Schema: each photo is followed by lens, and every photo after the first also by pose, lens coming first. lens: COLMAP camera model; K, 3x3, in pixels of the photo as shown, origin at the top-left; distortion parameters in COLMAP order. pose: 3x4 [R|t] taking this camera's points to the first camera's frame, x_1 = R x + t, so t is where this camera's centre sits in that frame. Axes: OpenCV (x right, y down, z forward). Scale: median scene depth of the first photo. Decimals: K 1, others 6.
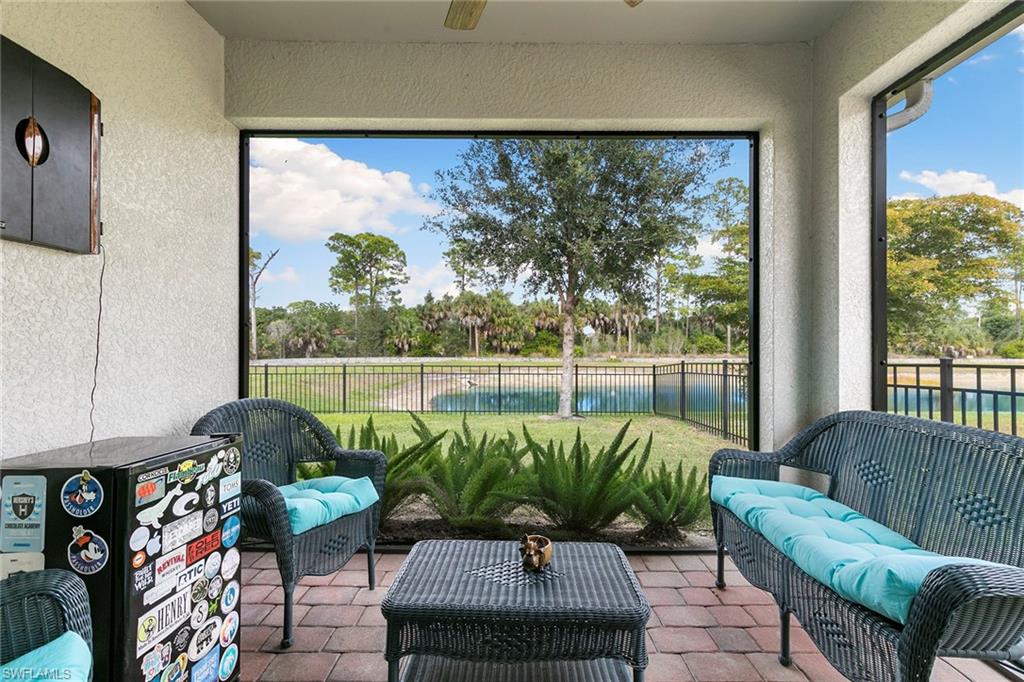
lens RADIAL K [[456.2, 0, 513.6], [0, 456.2, 340.5], [0, 0, 1]] dist [0.005901, -0.000362]
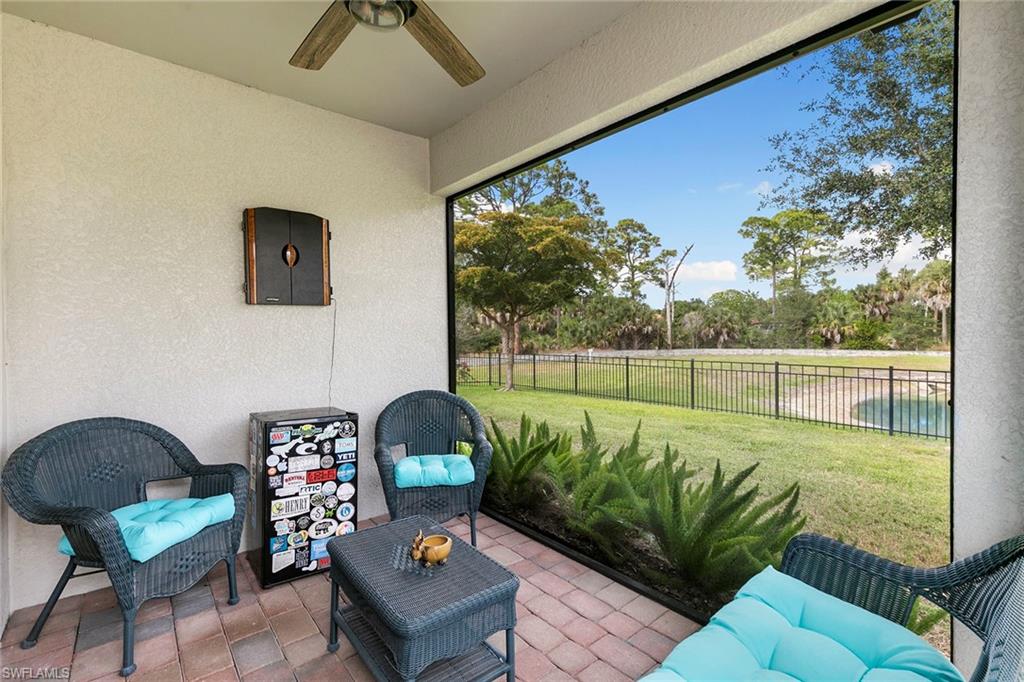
lens RADIAL K [[456.2, 0, 513.6], [0, 456.2, 340.5], [0, 0, 1]] dist [0.005901, -0.000362]
pose [[0.643451, 0.004362, -0.765475, 0.643747], [0.012946, 0.999779, 0.016580, -0.046575], [0.765378, -0.020578, 0.643252, 0.264886]]
